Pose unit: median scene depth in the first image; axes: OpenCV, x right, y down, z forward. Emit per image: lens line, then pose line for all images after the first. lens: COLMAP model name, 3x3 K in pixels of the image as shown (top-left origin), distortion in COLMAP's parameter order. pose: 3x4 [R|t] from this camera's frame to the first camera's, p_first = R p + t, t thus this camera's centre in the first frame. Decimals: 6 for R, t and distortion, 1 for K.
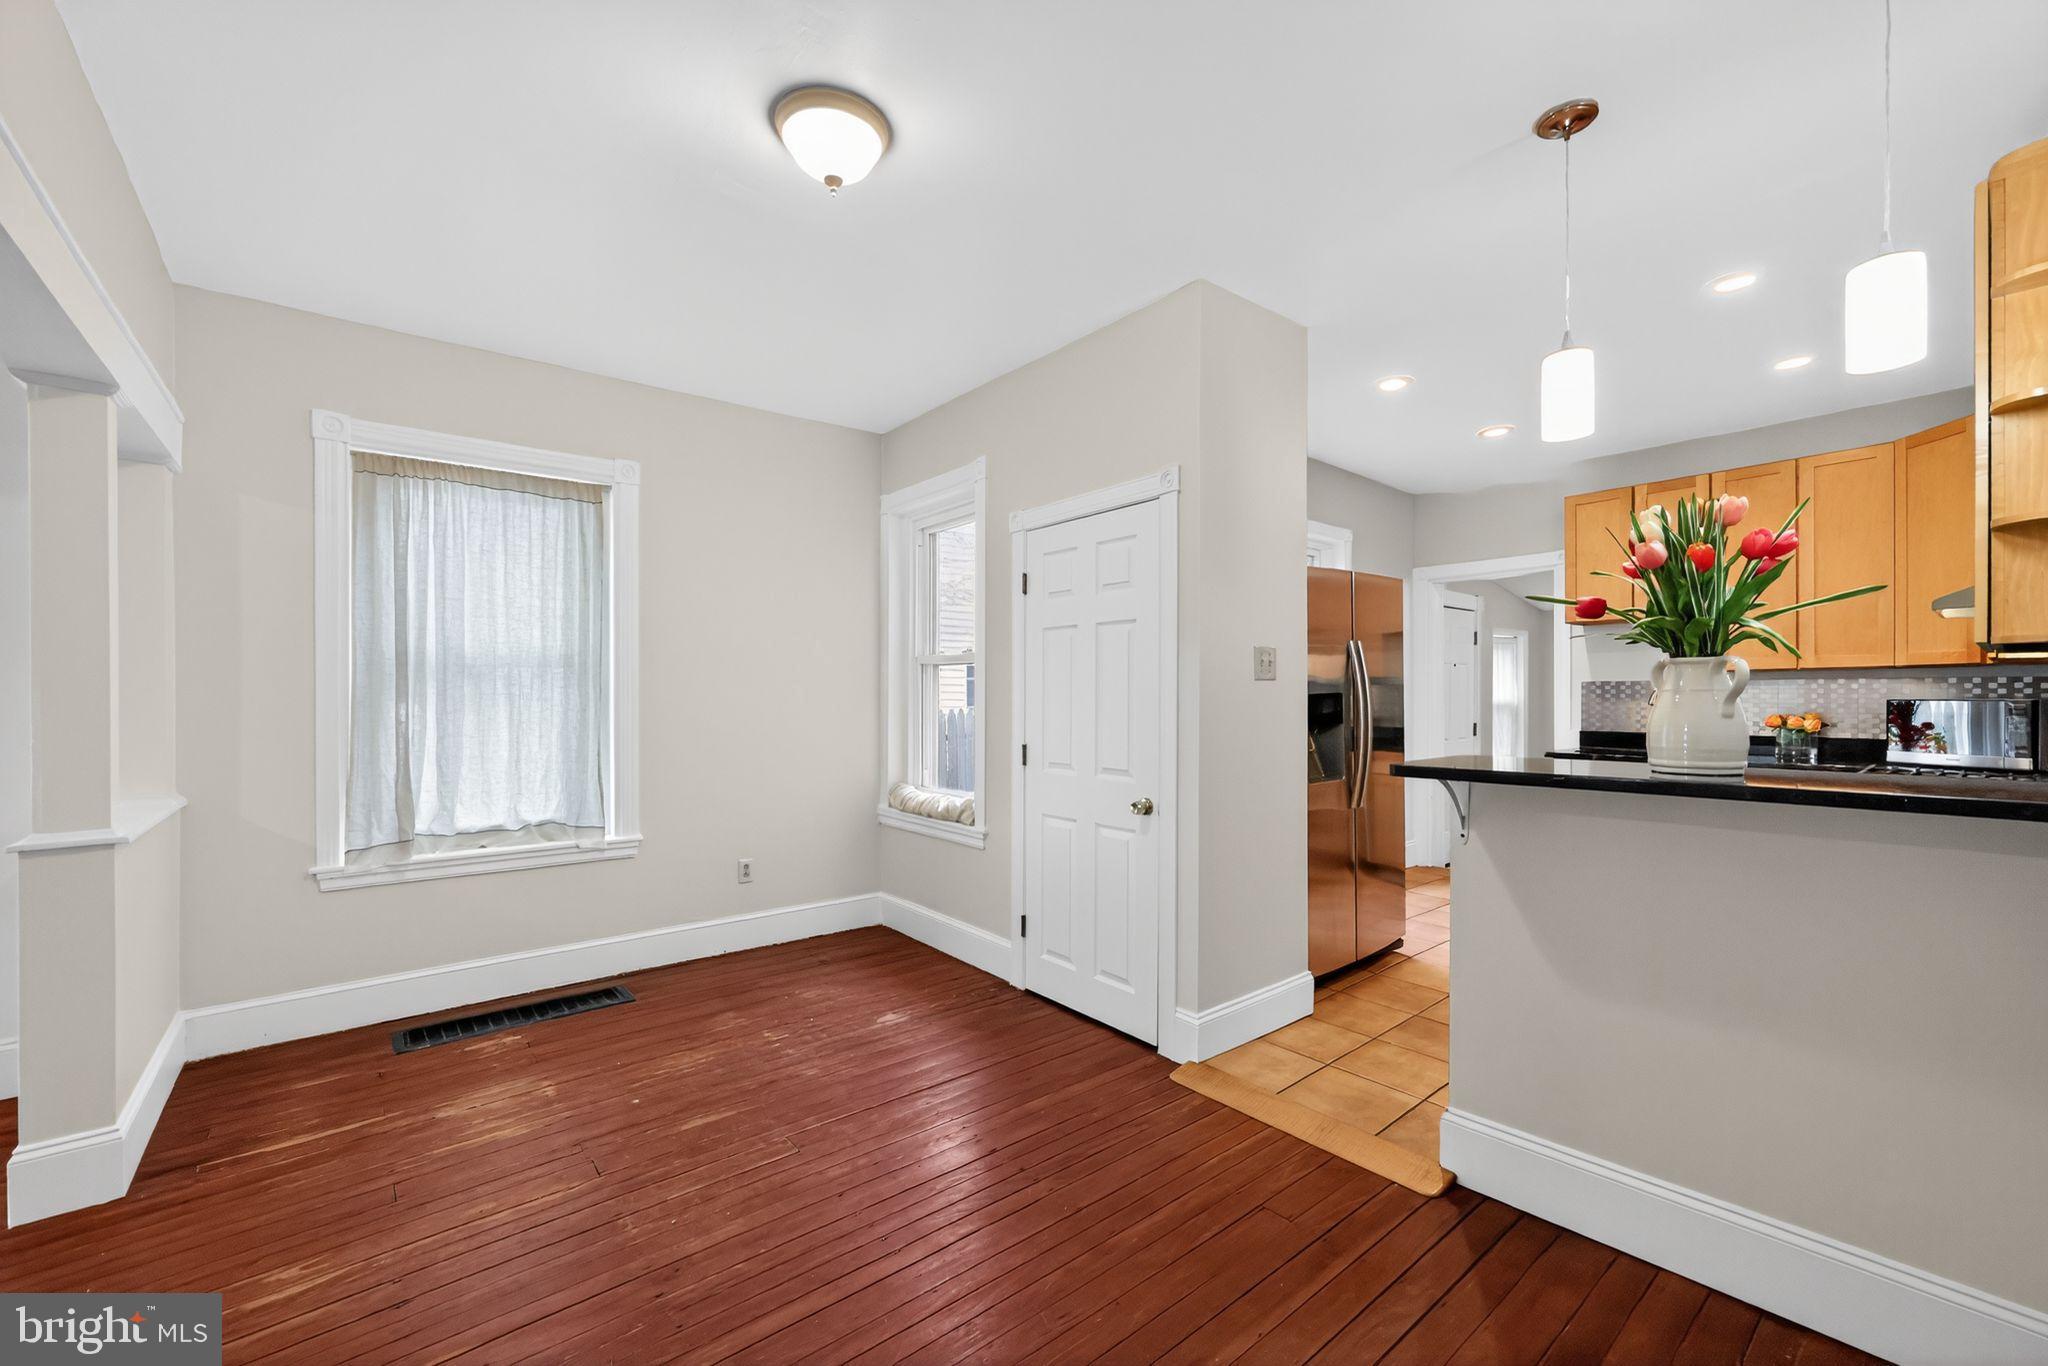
lens RADIAL K [[820.4, 0, 1020.8], [0, 820.4, 684.0], [0, 0, 1]] dist [0.000459, 0.000422]
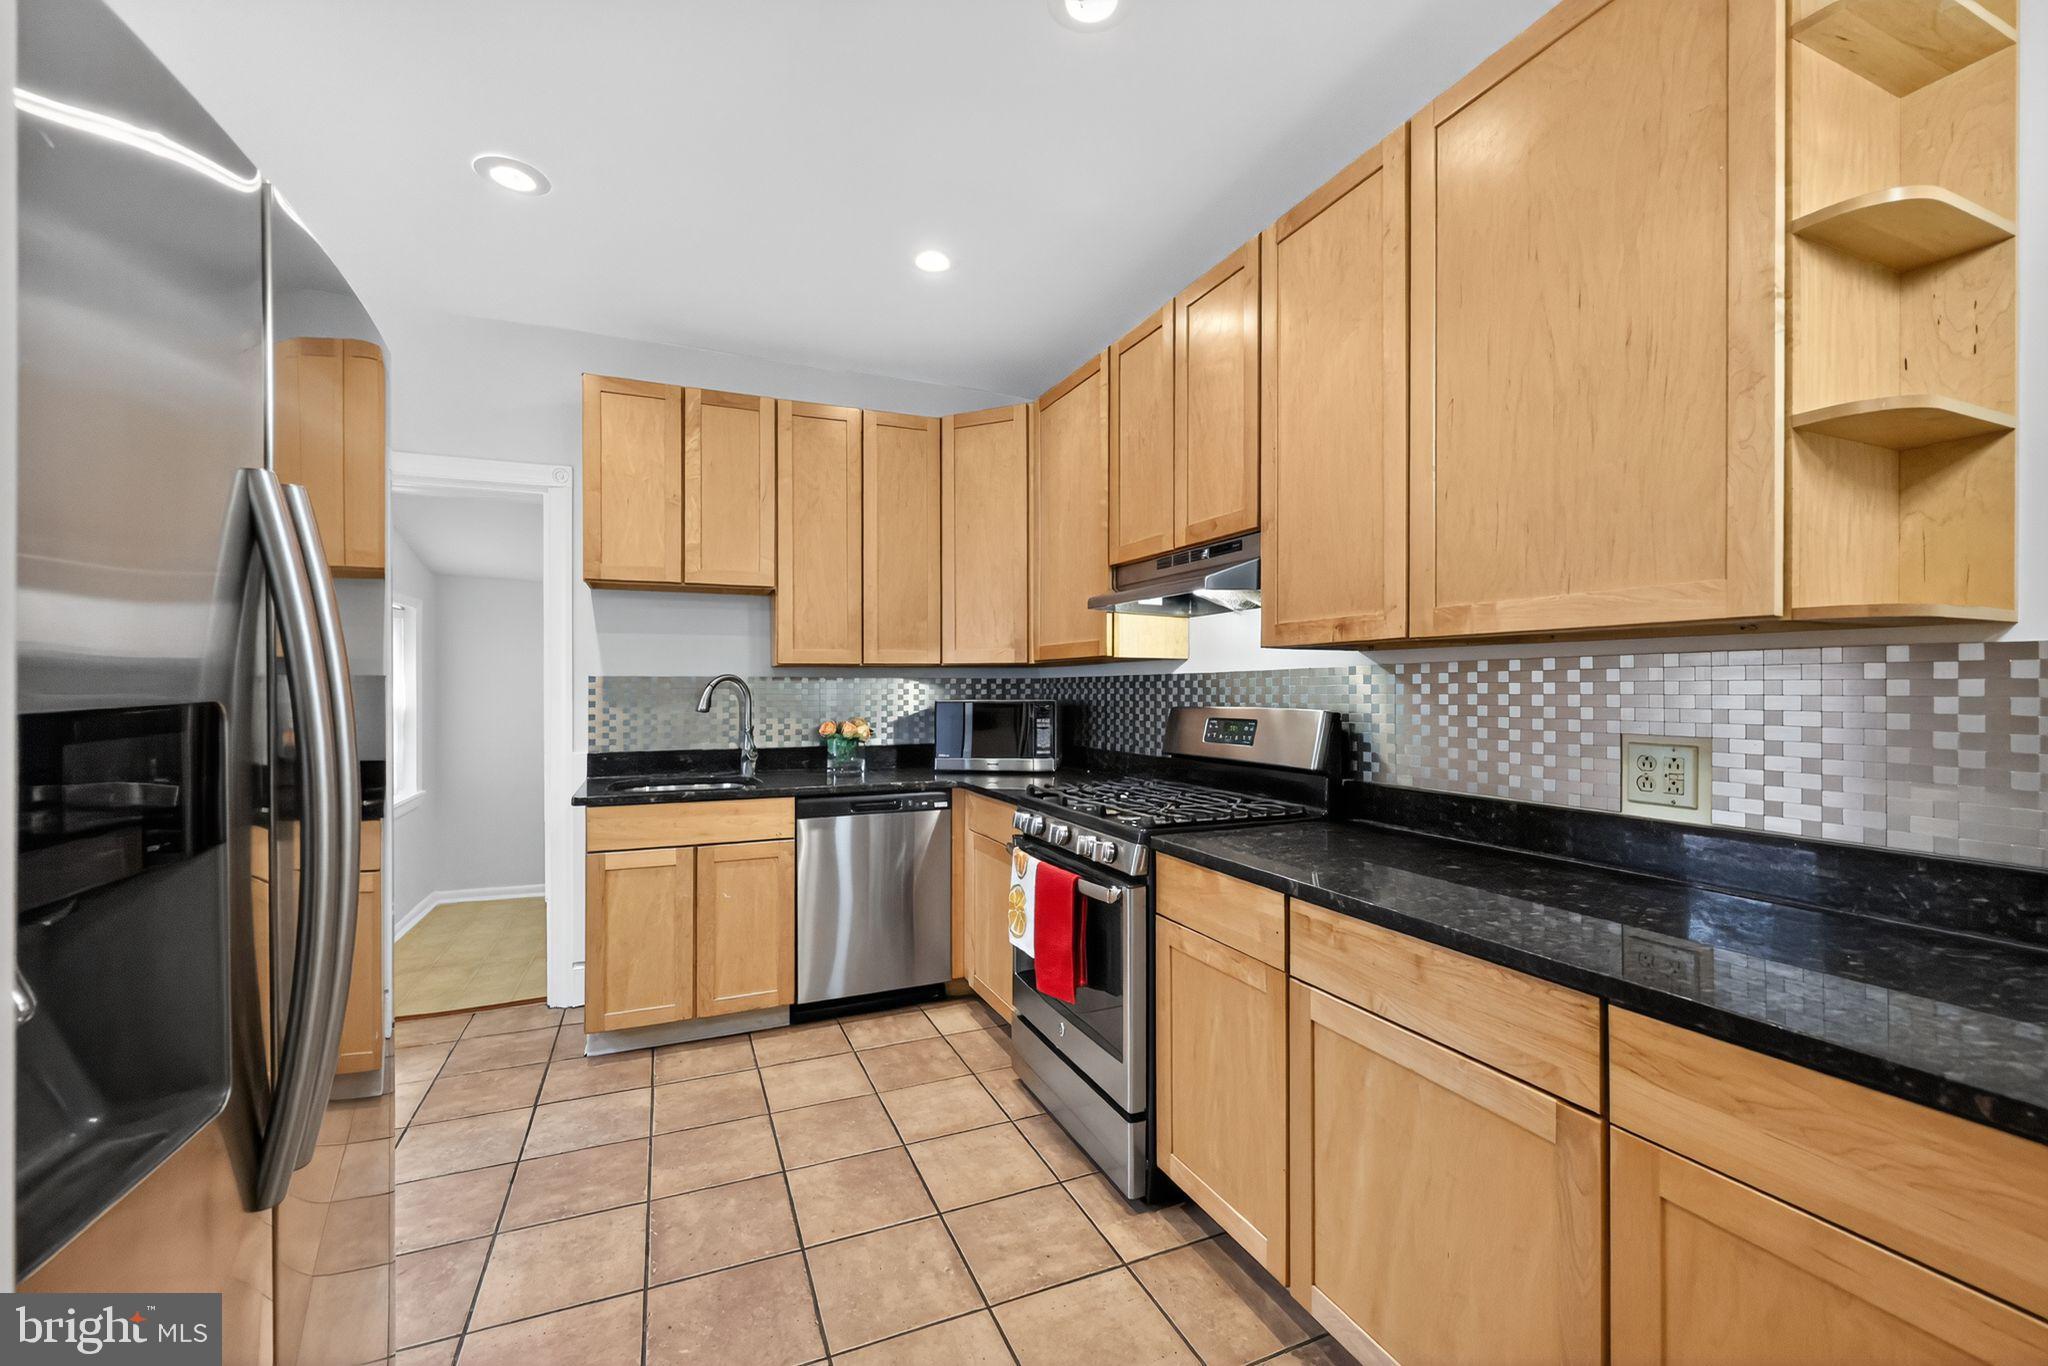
lens RADIAL K [[820.4, 0, 1017.6], [0, 820.4, 688.4], [0, 0, 1]] dist [0.000459, 0.000422]
pose [[0.275715, 0.005352, 0.961225, 0.198663], [-0.010390, 0.999943, -0.002587, 0.005952], [-0.961183, -0.009274, 0.275755, 0.617797]]
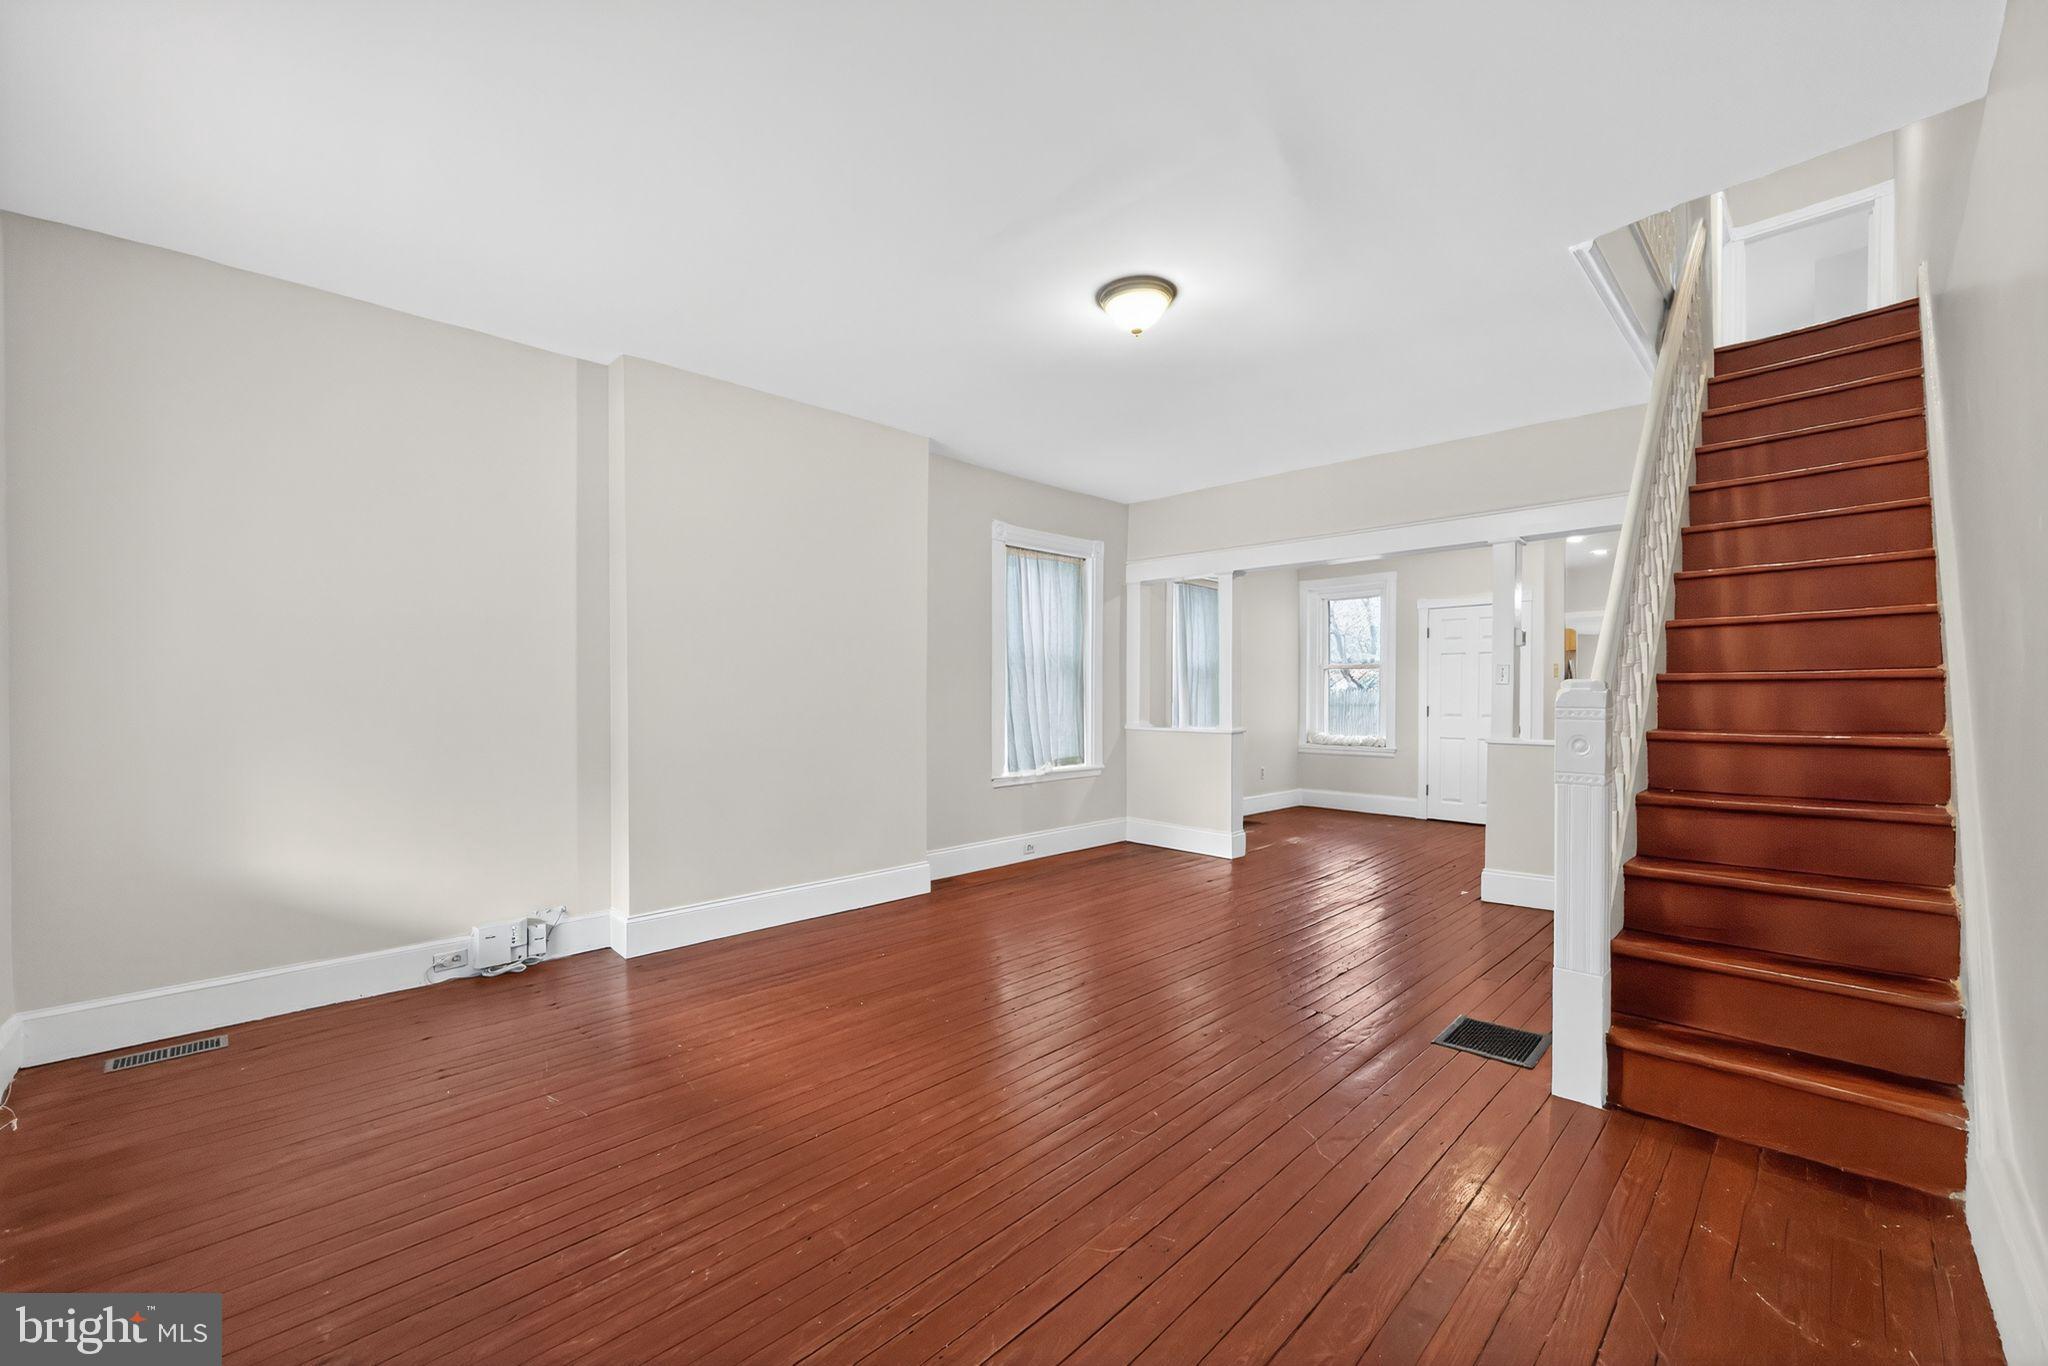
lens RADIAL K [[820.4, 0, 1023.5], [0, 820.4, 687.5], [0, 0, 1]] dist [0.000459, 0.000422]
pose [[0.993381, 0.005521, 0.114734, -1.145089], [-0.006563, 0.999941, 0.008708, 0.009383], [-0.114679, -0.009404, 0.993358, -0.910922]]
